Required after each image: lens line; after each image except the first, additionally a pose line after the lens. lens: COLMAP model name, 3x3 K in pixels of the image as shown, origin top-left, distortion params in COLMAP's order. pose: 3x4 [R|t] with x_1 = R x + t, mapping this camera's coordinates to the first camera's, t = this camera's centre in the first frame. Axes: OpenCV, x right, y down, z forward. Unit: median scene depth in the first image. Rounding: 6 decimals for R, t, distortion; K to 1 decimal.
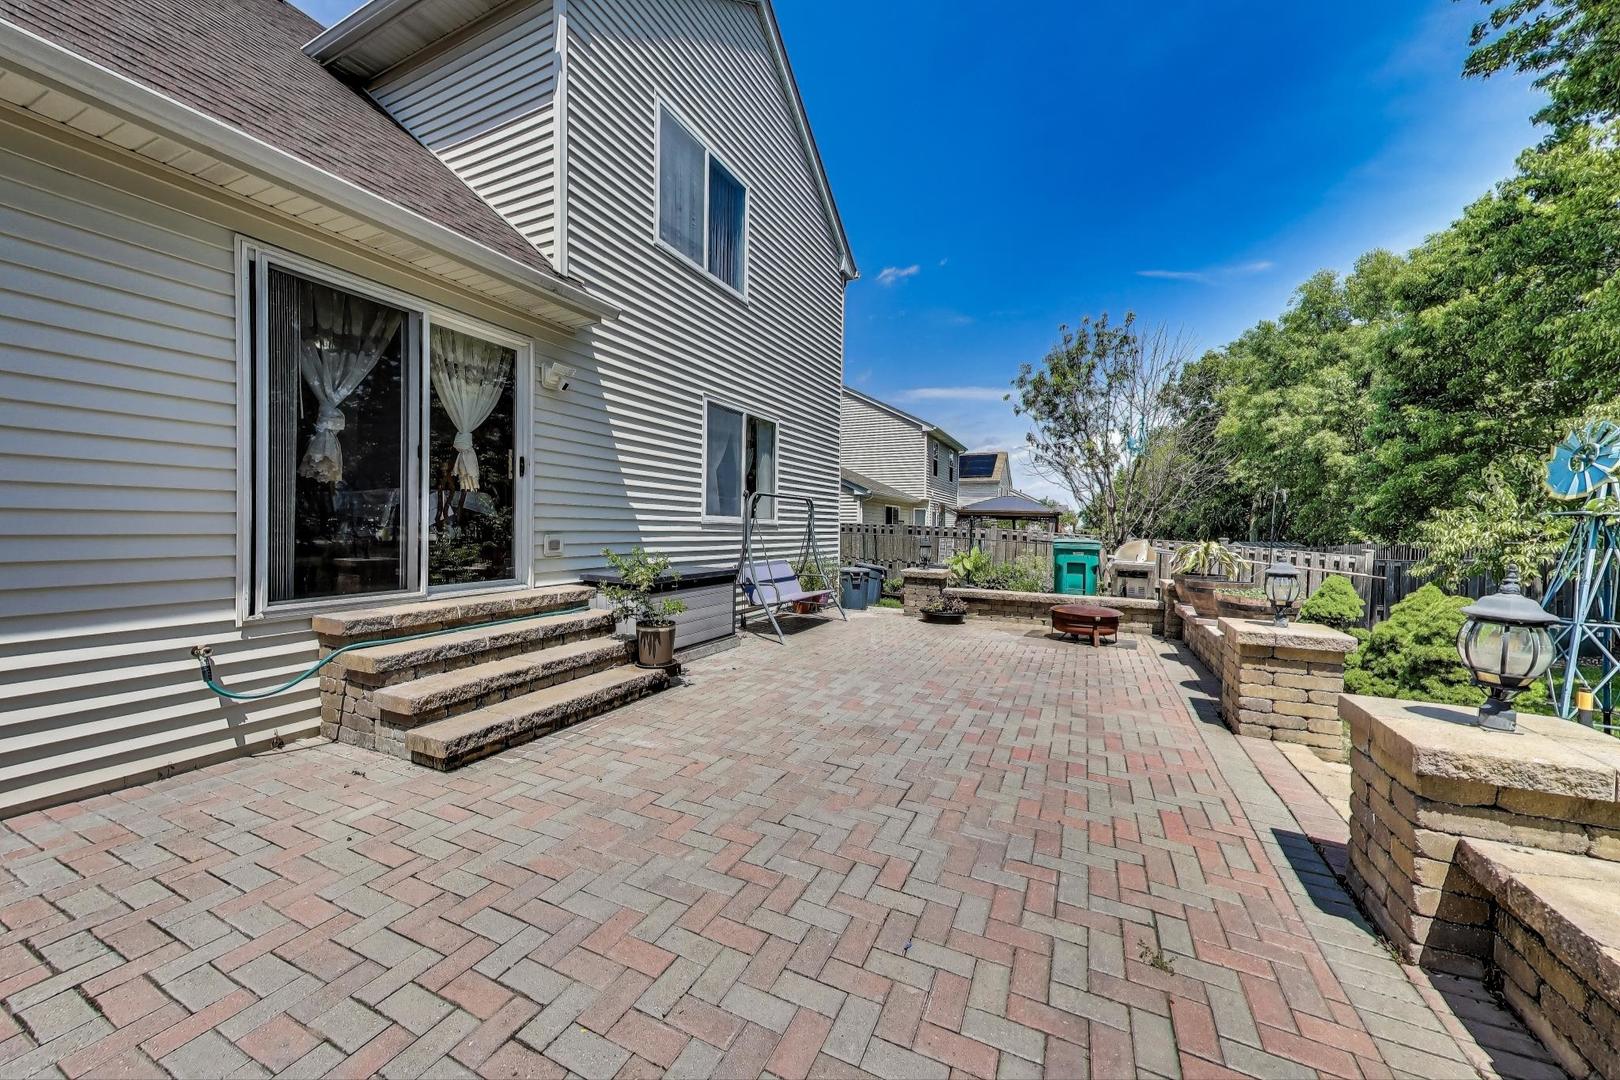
lens RADIAL K [[599.4, 0, 805.2], [0, 599.4, 532.2], [0, 0, 1]] dist [-0.002748, -0.000293]
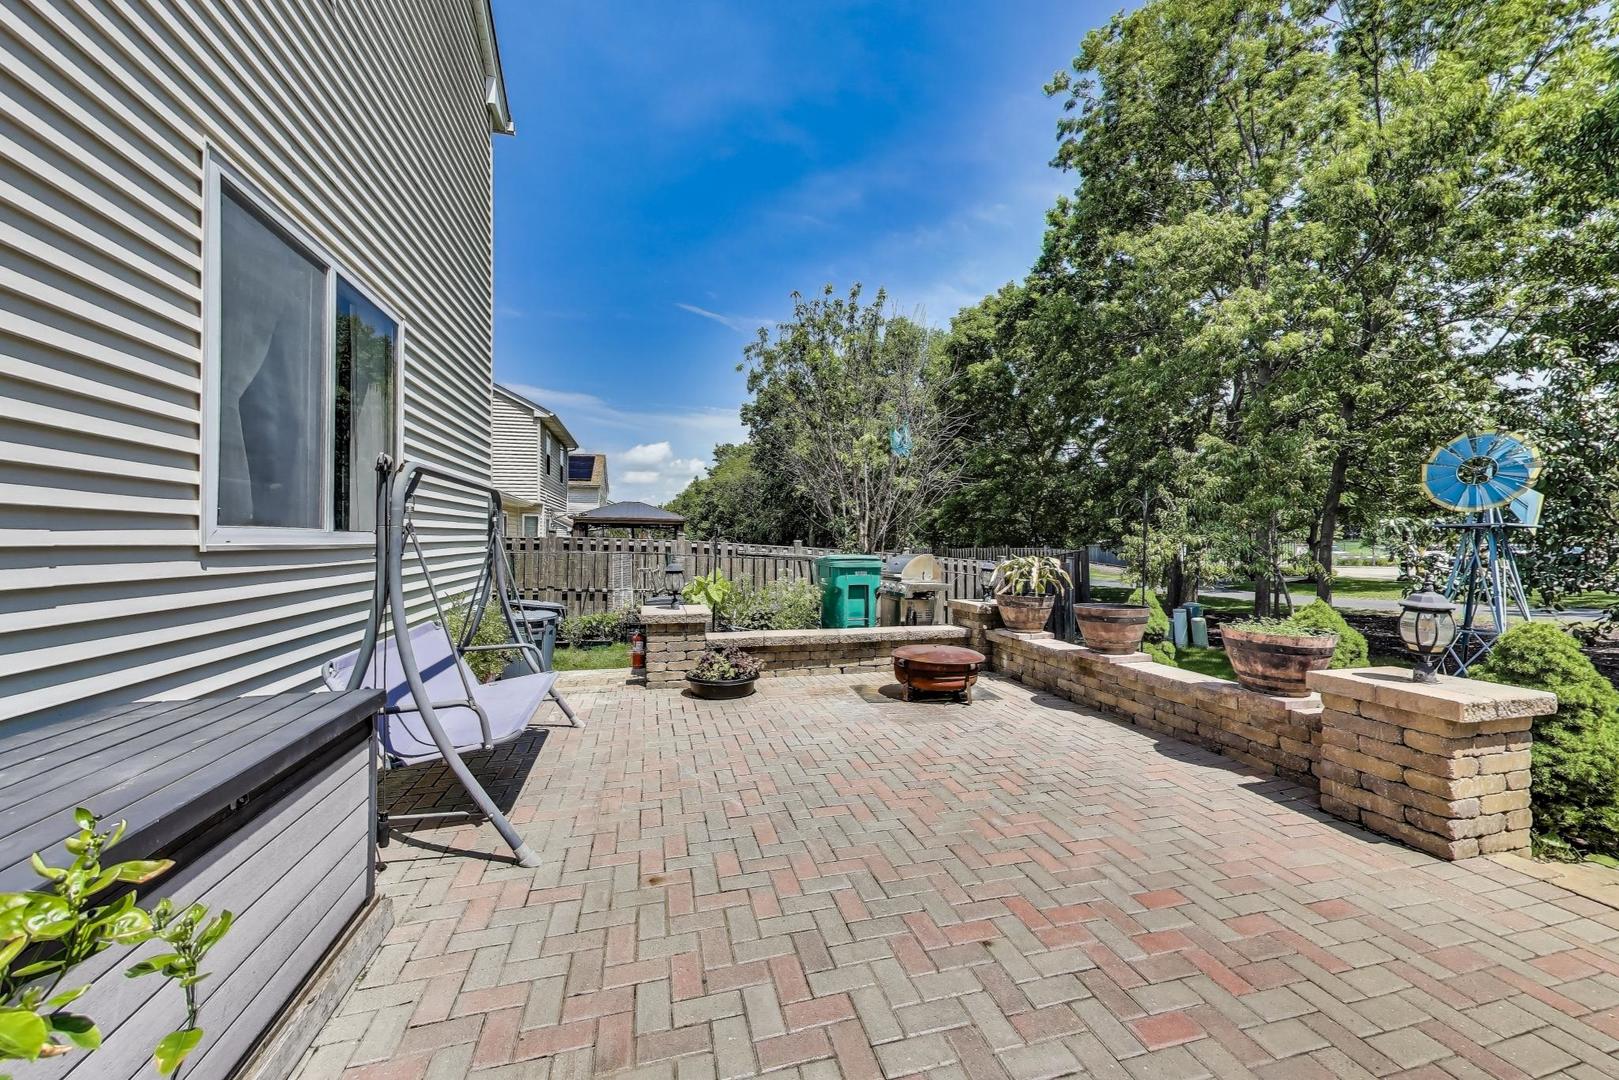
lens RADIAL K [[599.0, 0, 809.0], [0, 599.0, 539.0], [0, 0, 1]] dist [-0.002748, -0.000293]
pose [[0.759185, -0.014666, 0.650710, -0.109532], [0.016349, 0.999860, 0.003461, -0.013507], [-0.650670, 0.008011, 0.759318, 0.445175]]
